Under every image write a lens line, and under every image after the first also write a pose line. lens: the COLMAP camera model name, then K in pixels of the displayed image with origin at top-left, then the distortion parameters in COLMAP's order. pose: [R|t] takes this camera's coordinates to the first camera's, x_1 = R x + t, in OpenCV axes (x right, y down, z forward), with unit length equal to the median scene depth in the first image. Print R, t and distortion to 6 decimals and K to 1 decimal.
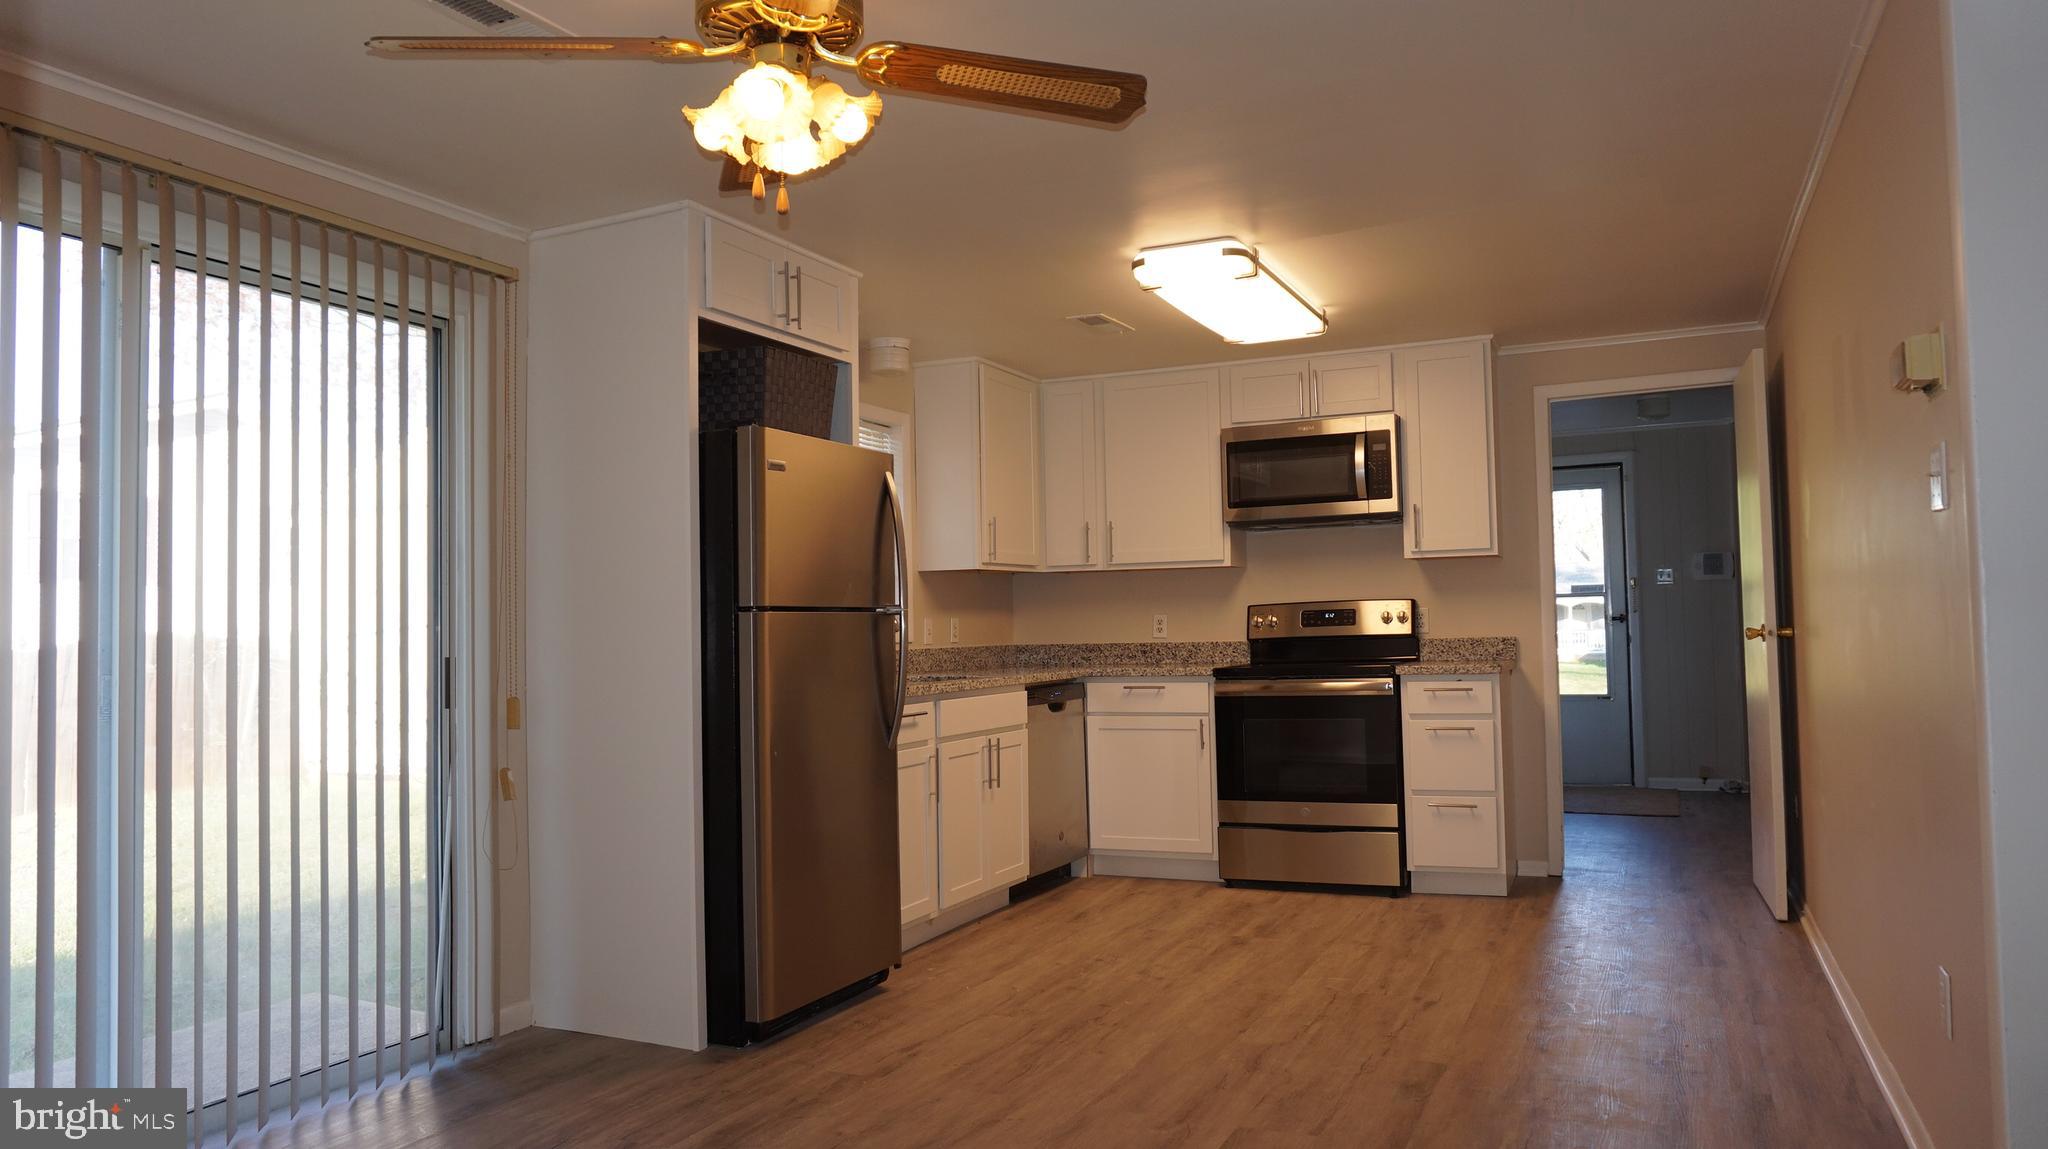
lens RADIAL K [[1391.2, 0, 1035.9], [0, 1391.2, 578.8], [0, 0, 1]] dist [-0.052271, 0.041773]
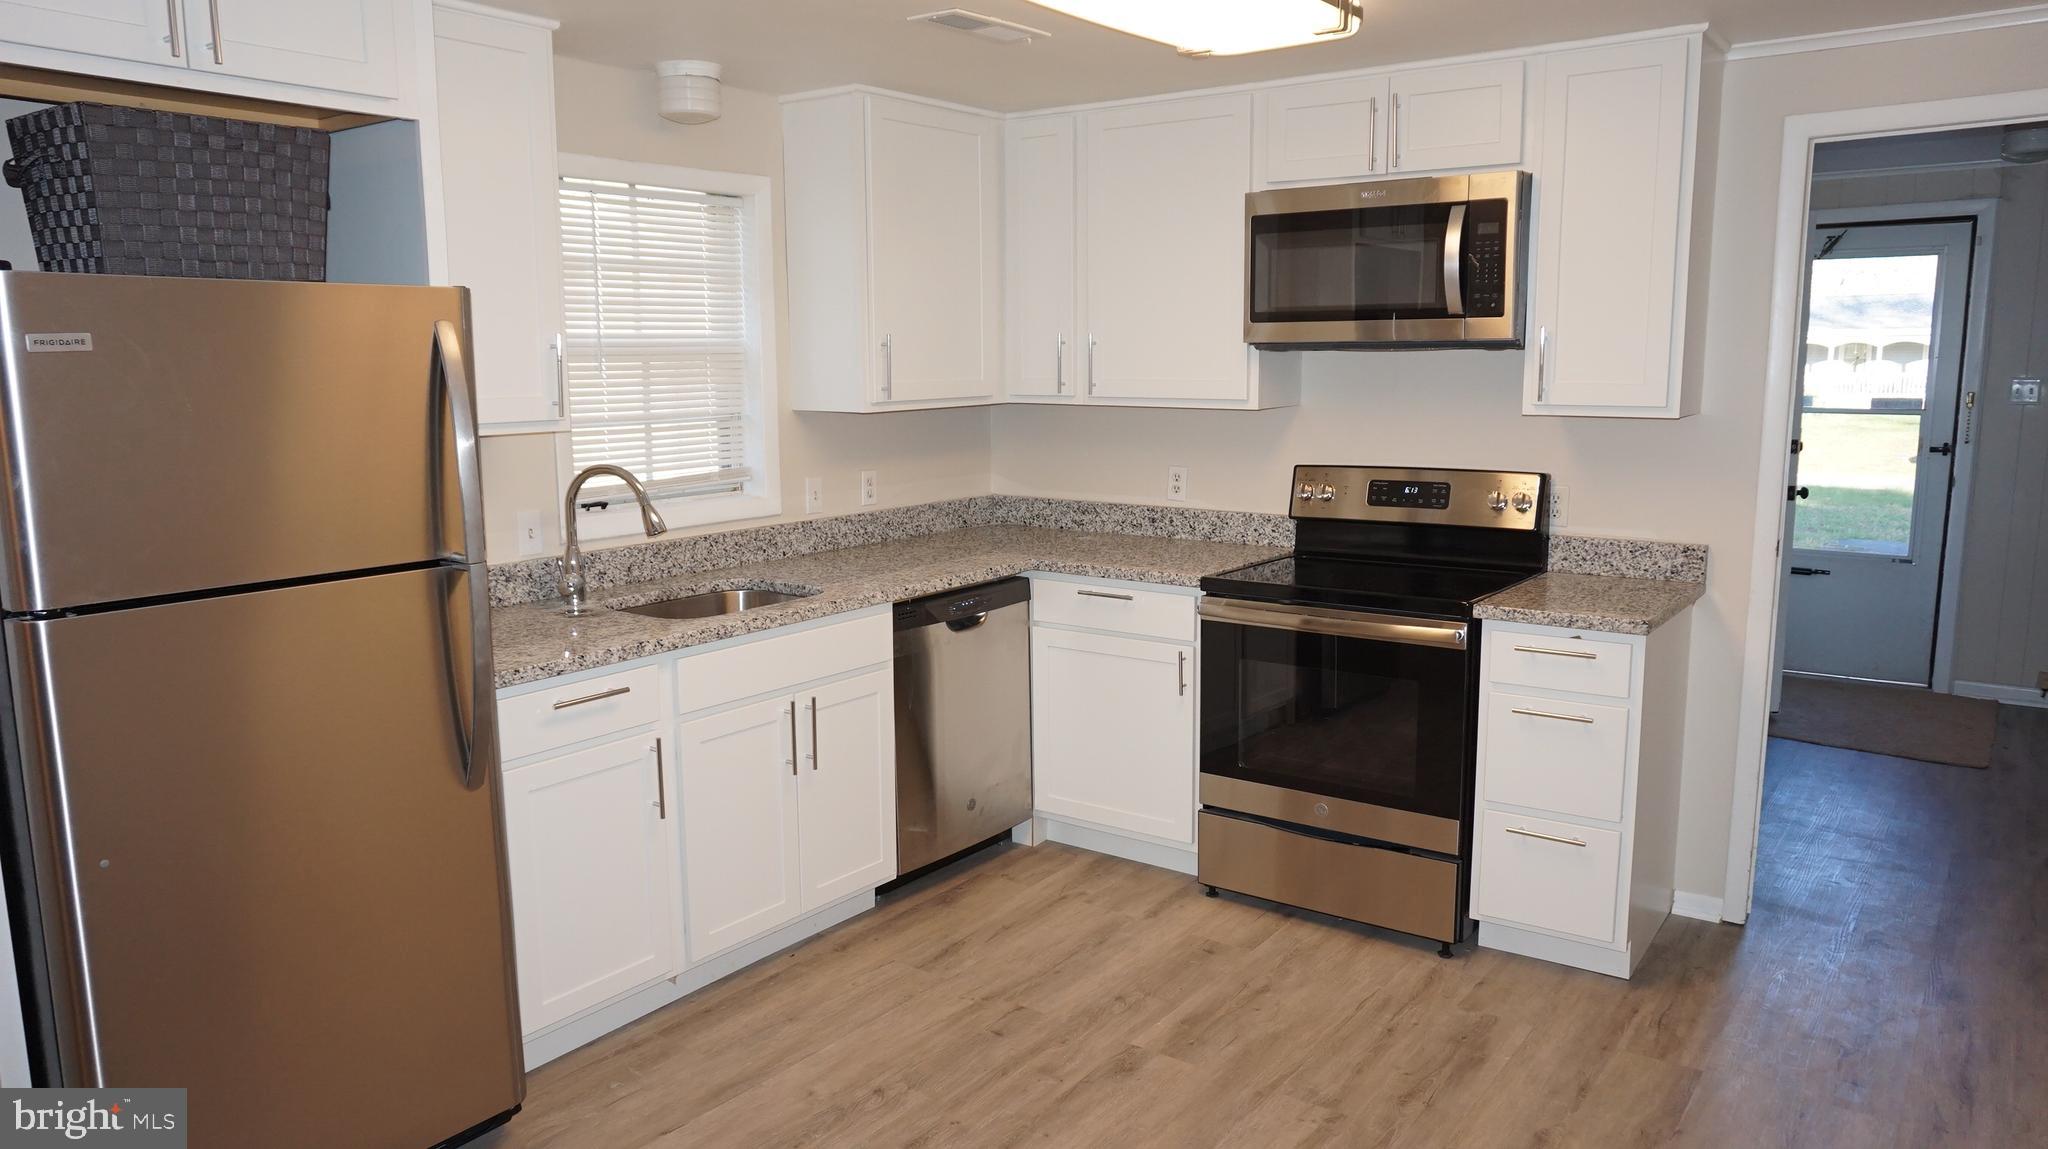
lens RADIAL K [[1391.2, 0, 1035.9], [0, 1391.2, 578.8], [0, 0, 1]] dist [-0.052271, 0.041773]
pose [[0.978497, 0.047323, -0.200759, 0.182618], [-0.006291, 0.979720, 0.200275, -0.064439], [0.206165, -0.194705, 0.958950, 0.359093]]
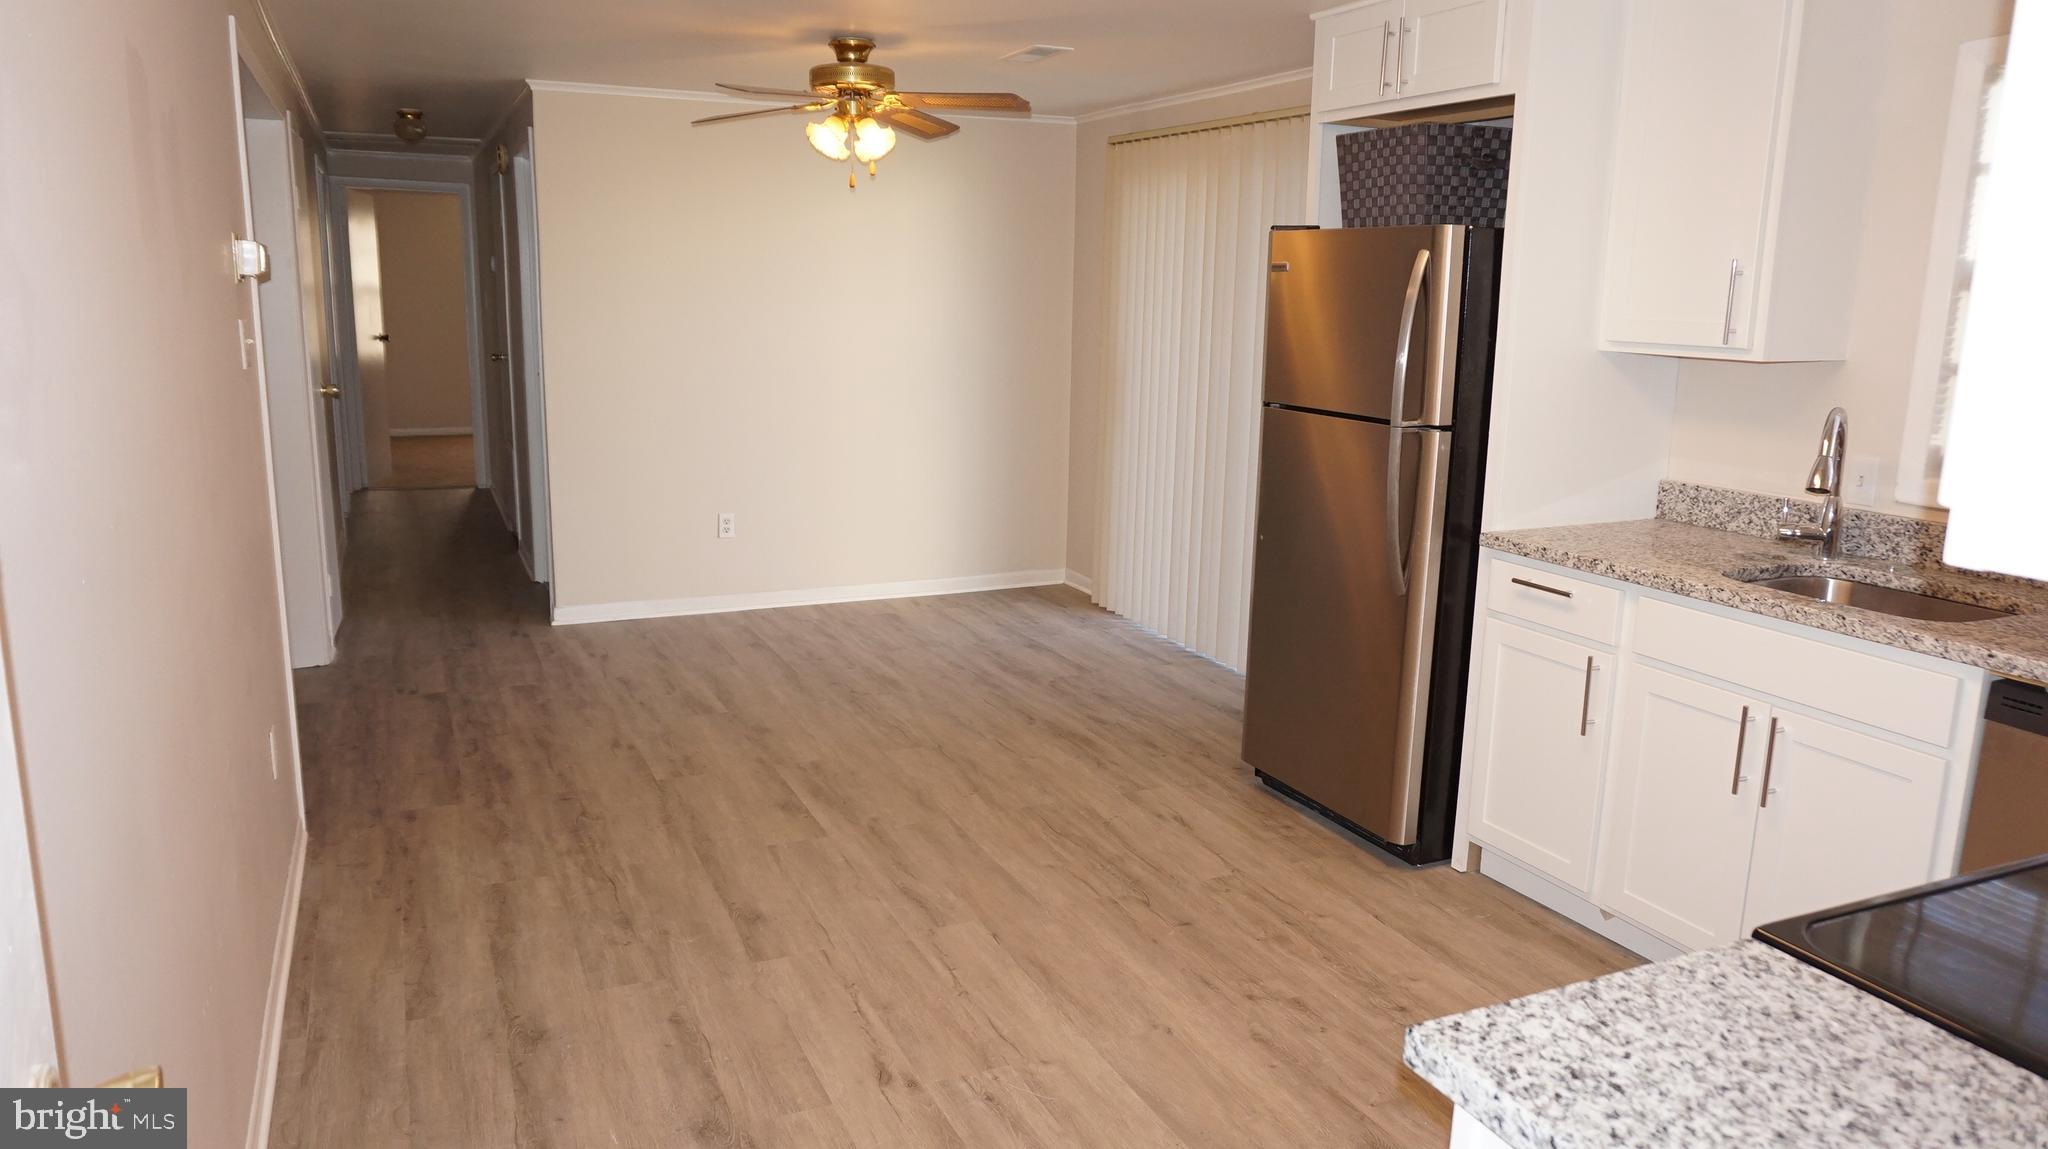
lens RADIAL K [[1391.2, 0, 1035.9], [0, 1391.2, 578.8], [0, 0, 1]] dist [-0.052271, 0.041773]
pose [[-0.654246, 0.157444, -0.739712, 0.471527], [0.016672, 0.980855, 0.194024, -0.036764], [0.756098, 0.114607, -0.644346, 0.996417]]
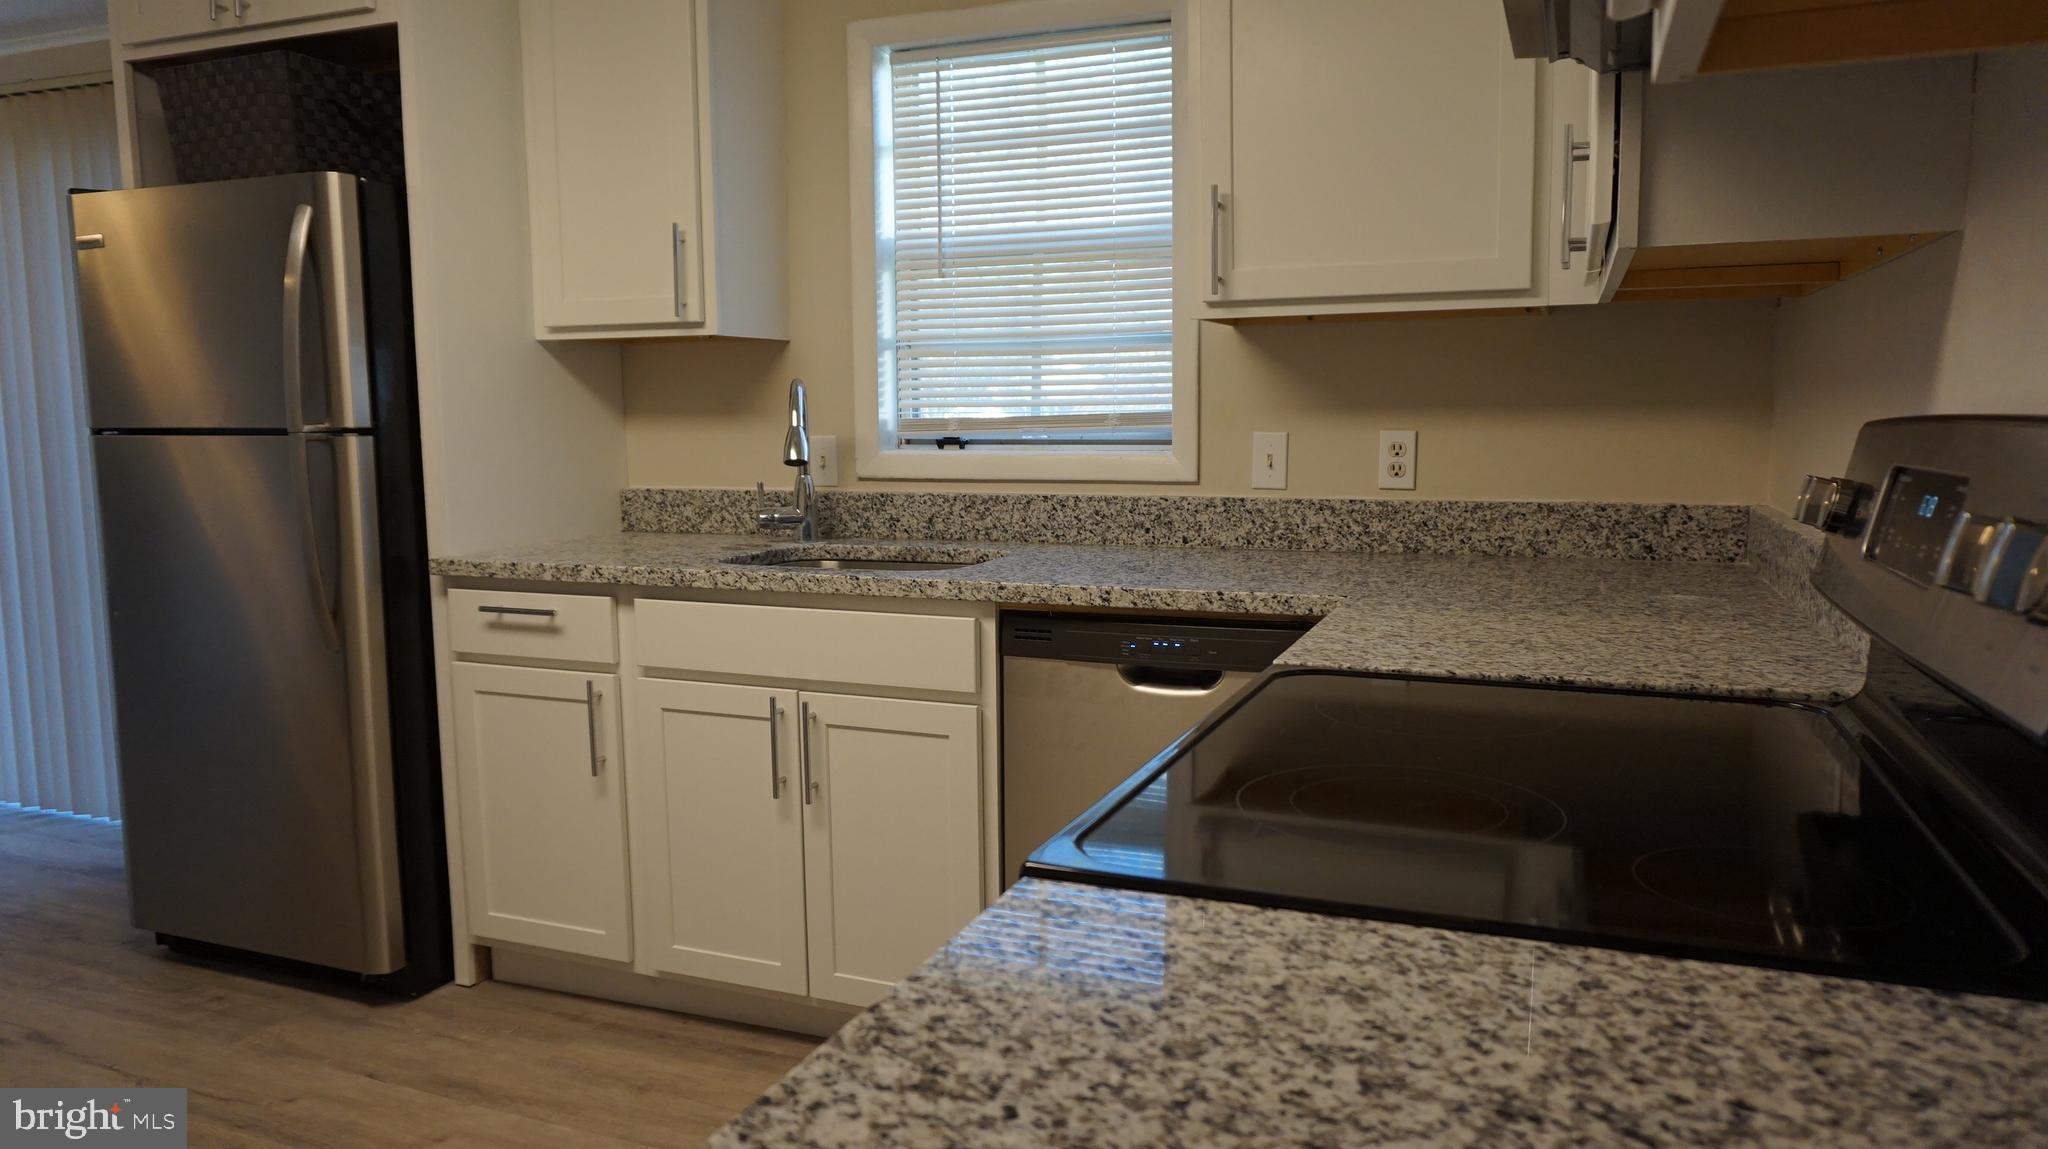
lens RADIAL K [[1391.2, 0, 1035.9], [0, 1391.2, 578.8], [0, 0, 1]] dist [-0.052271, 0.041773]
pose [[0.046553, 0.136555, -0.989538, 0.387271], [0.041099, 0.989511, 0.138485, 0.010972], [0.998070, -0.047116, 0.040453, 0.945894]]
